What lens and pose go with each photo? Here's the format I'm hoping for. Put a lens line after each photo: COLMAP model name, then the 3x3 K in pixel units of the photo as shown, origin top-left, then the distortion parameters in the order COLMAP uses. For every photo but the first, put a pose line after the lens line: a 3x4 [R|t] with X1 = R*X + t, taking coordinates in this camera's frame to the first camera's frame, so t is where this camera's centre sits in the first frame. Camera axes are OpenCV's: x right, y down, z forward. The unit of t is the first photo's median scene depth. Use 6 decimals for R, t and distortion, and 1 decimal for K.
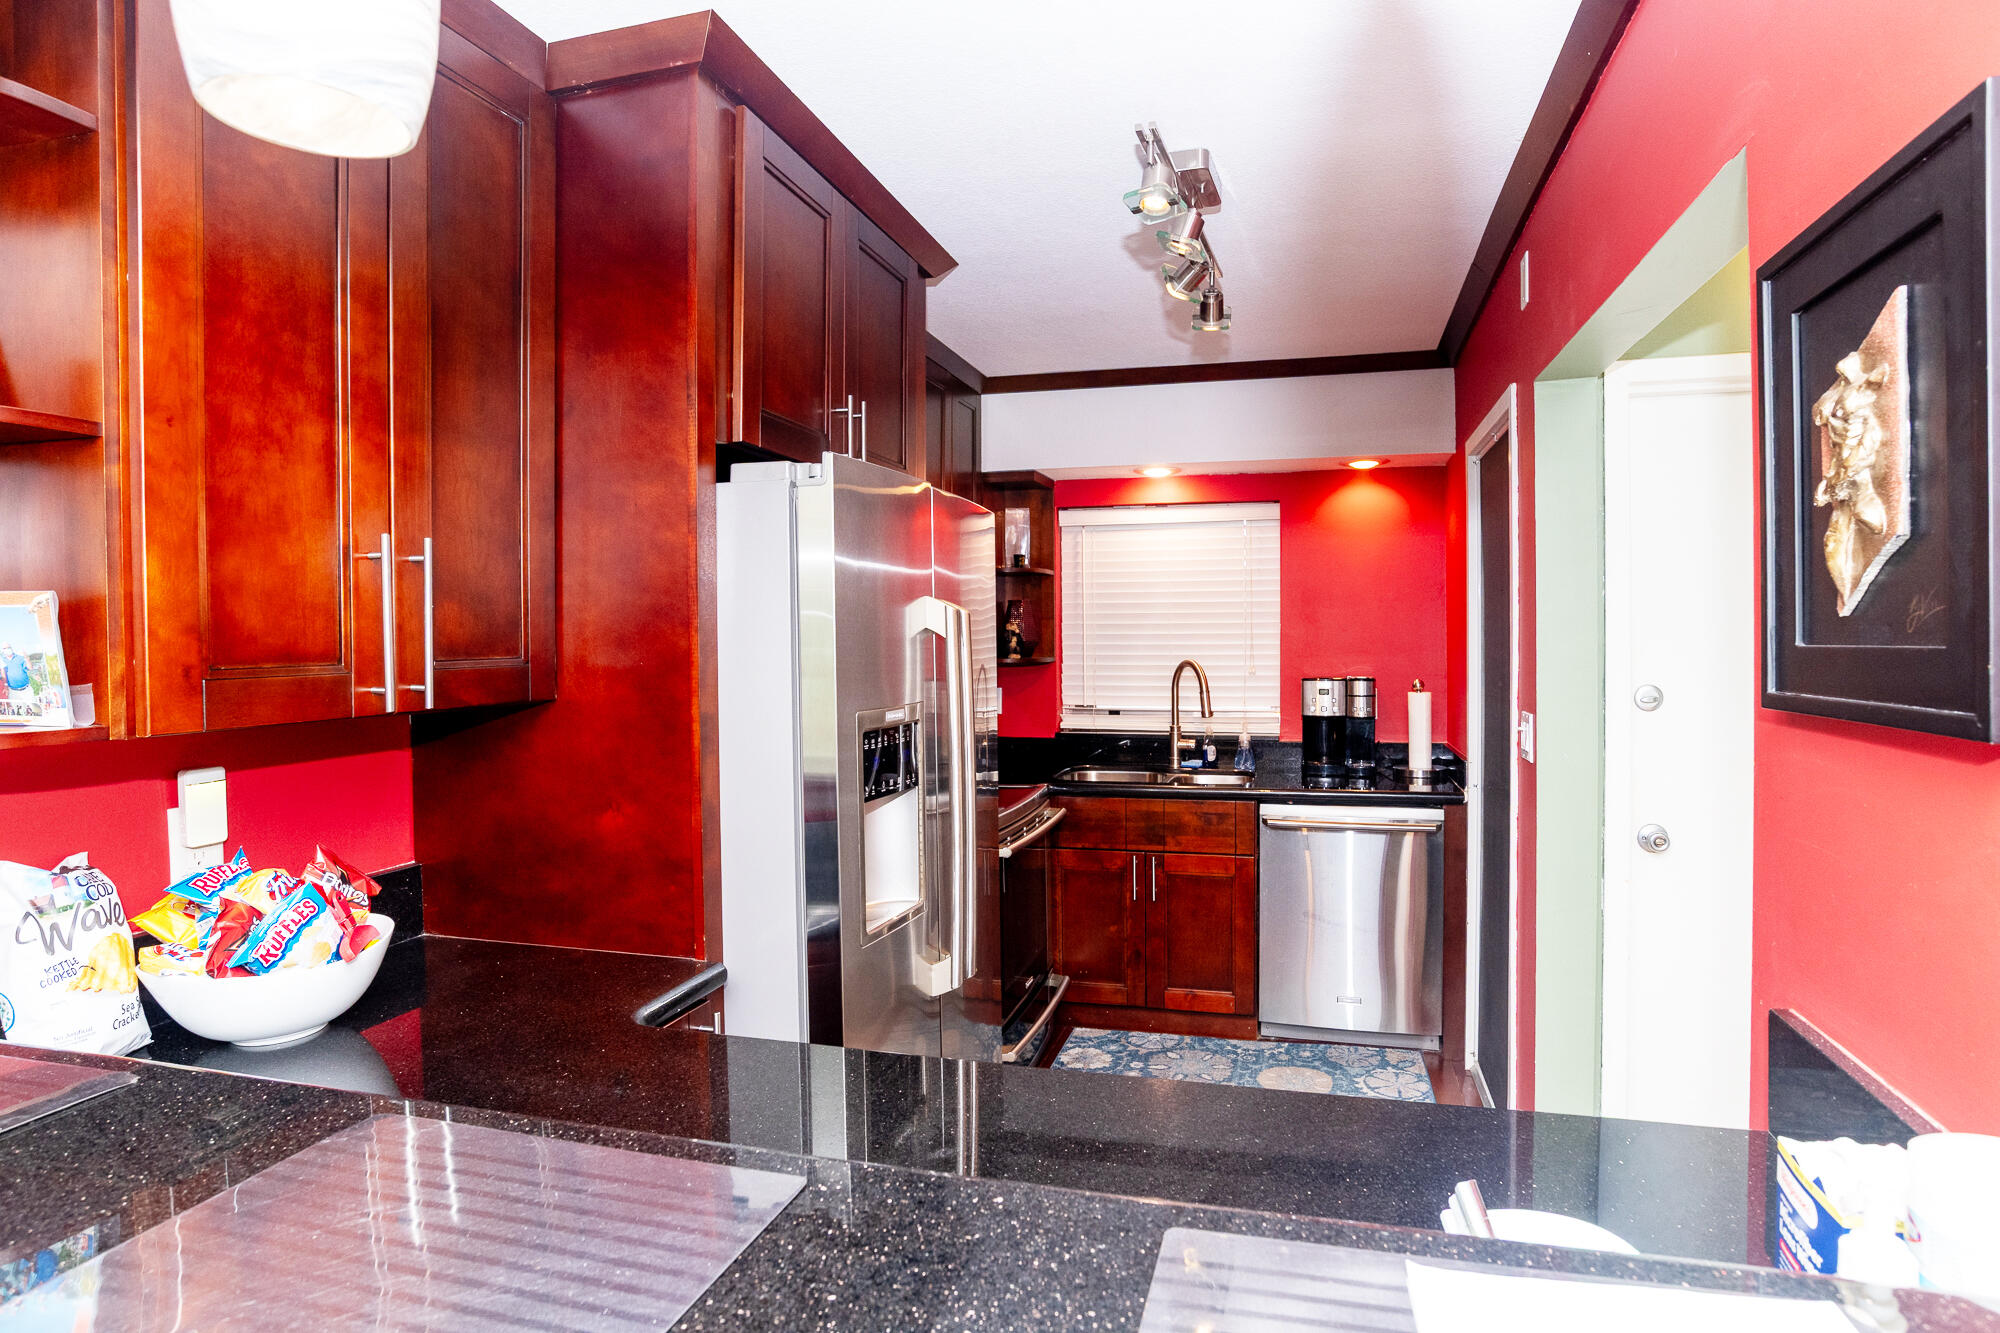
lens RADIAL K [[1093.3, 0, 952.4], [0, 1093.3, 694.9], [0, 0, 1]] dist [-0.040247, 0.012583]
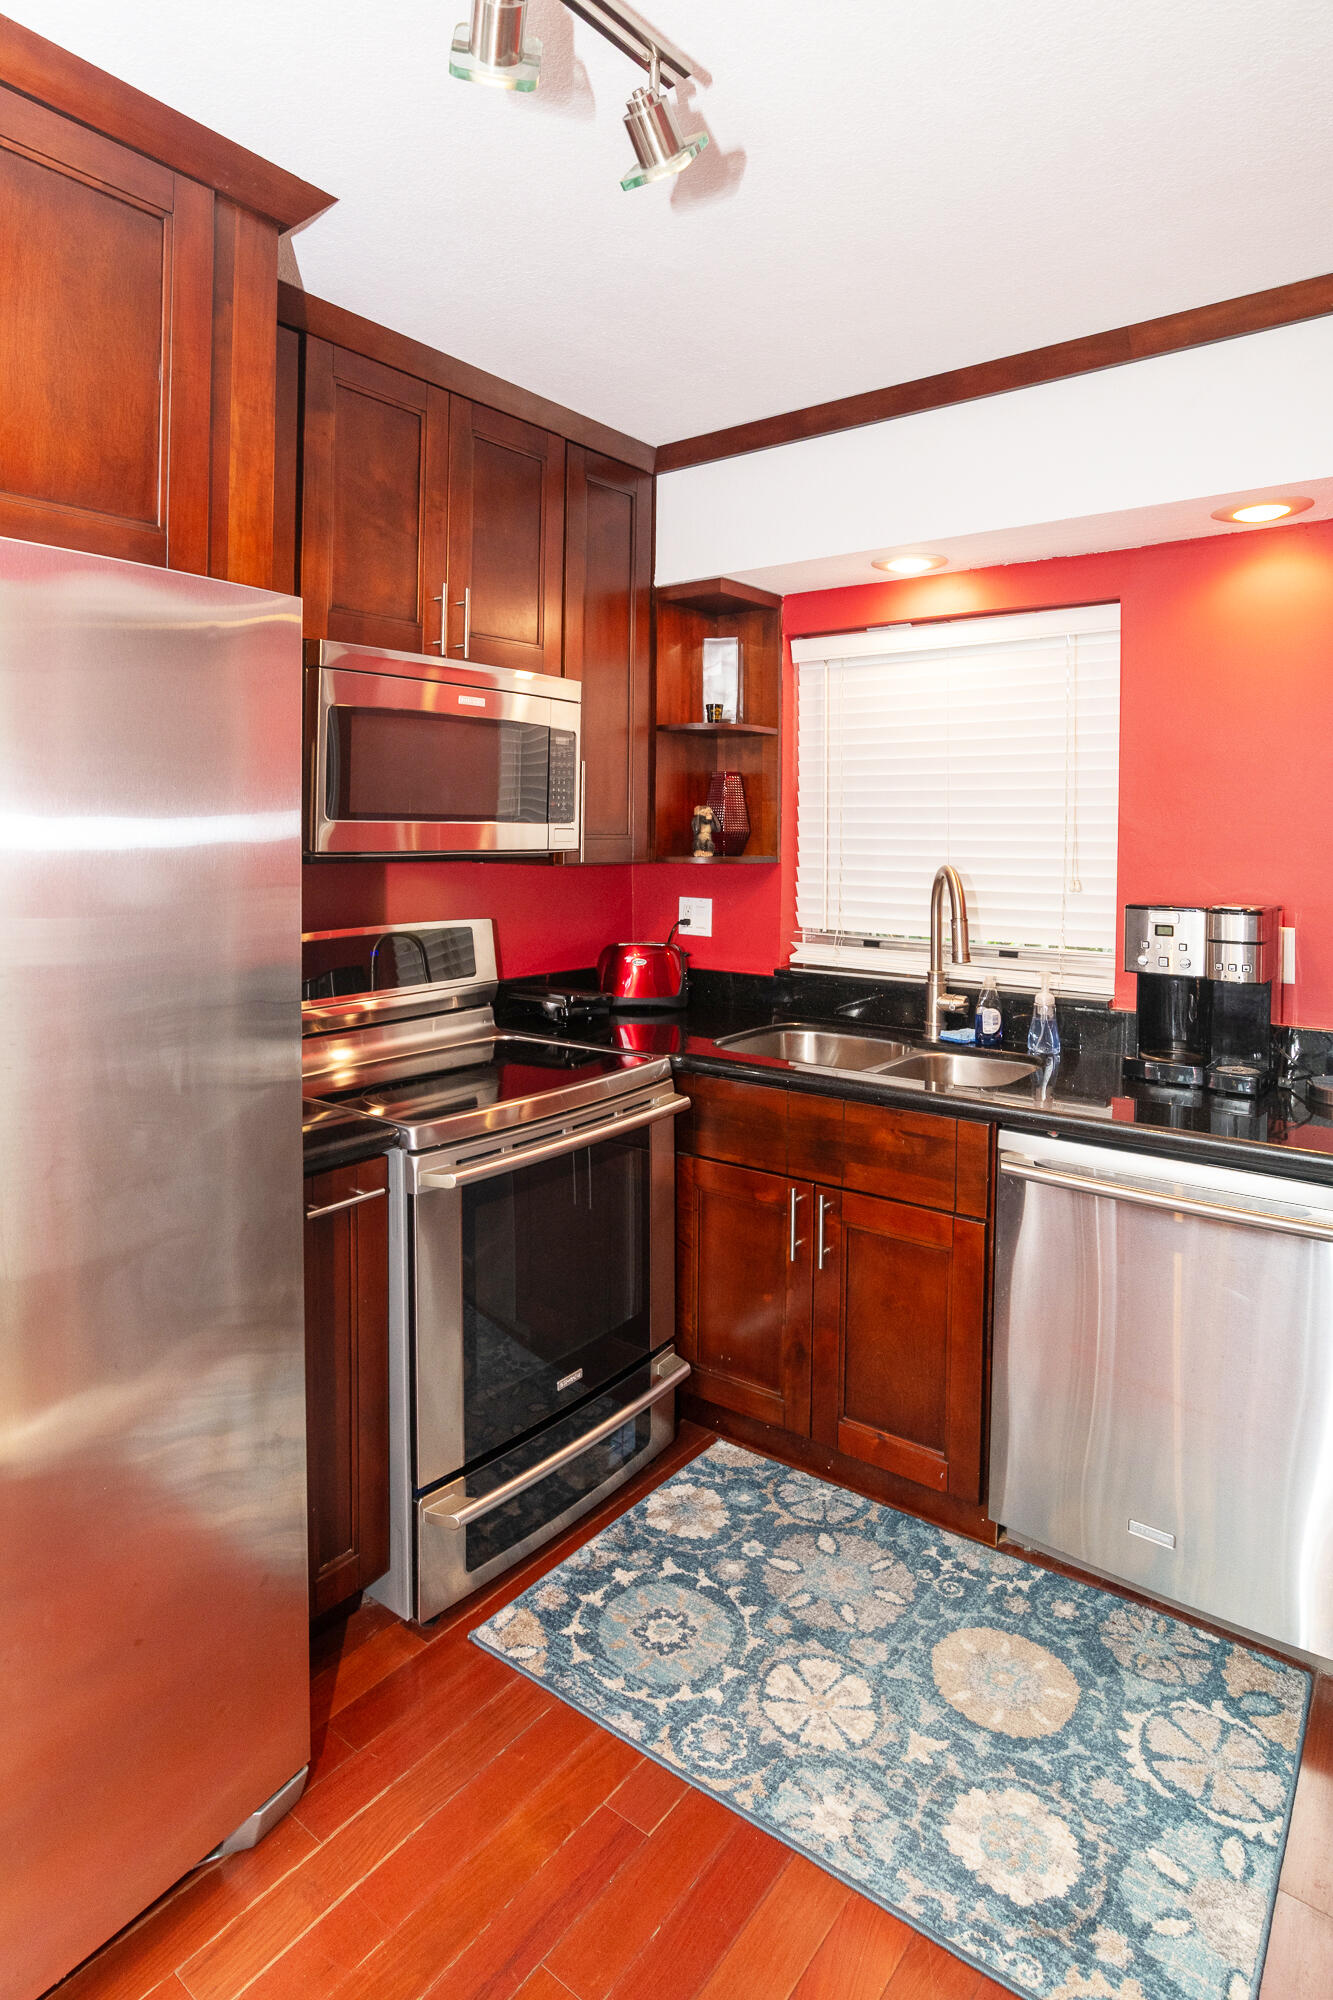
lens RADIAL K [[1093.3, 0, 588.8], [0, 1093.3, 860.3], [0, 0, 1]] dist [-0.040247, 0.012583]
pose [[0.925024, 0.022725, -0.379227, 0.278351], [-0.031431, 0.999365, -0.016780, -0.019904], [0.378605, 0.027441, 0.925151, 0.383475]]
